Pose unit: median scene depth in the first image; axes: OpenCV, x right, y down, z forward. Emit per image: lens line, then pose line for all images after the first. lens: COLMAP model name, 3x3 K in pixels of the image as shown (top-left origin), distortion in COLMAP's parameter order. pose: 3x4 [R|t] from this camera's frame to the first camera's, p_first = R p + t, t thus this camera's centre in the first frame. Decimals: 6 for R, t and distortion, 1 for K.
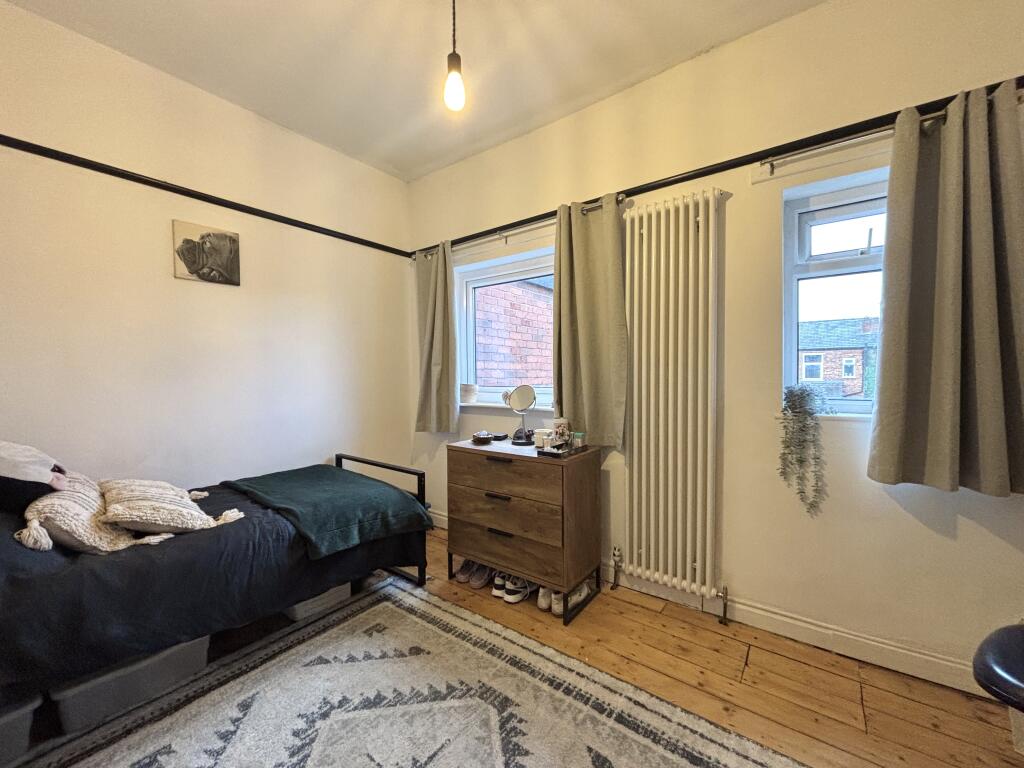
lens RADIAL K [[411.5, 0, 510.1], [0, 411.5, 382.4], [0, 0, 1]] dist [-0.000145, 0.000803]
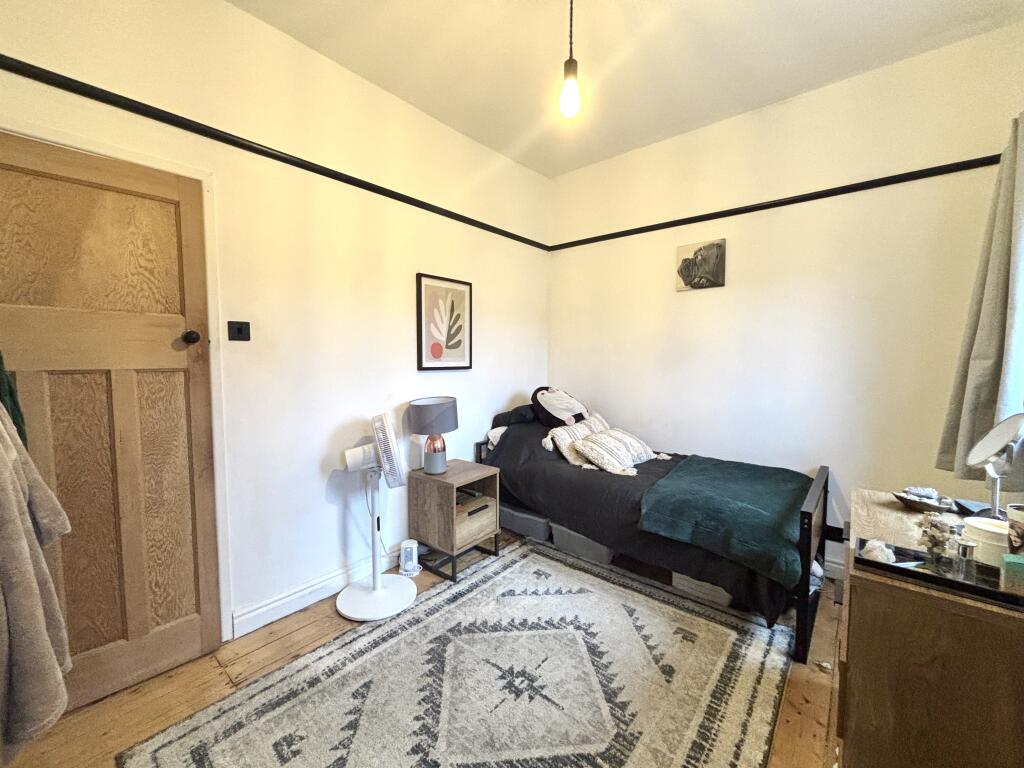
lens RADIAL K [[411.5, 0, 510.7], [0, 411.5, 381.8], [0, 0, 1]] dist [-0.000145, 0.000803]
pose [[-0.057477, 0.071043, -0.995816, 0.732941], [-0.019156, 0.997203, 0.072247, -0.068521], [0.998163, 0.023228, -0.055956, 0.736674]]
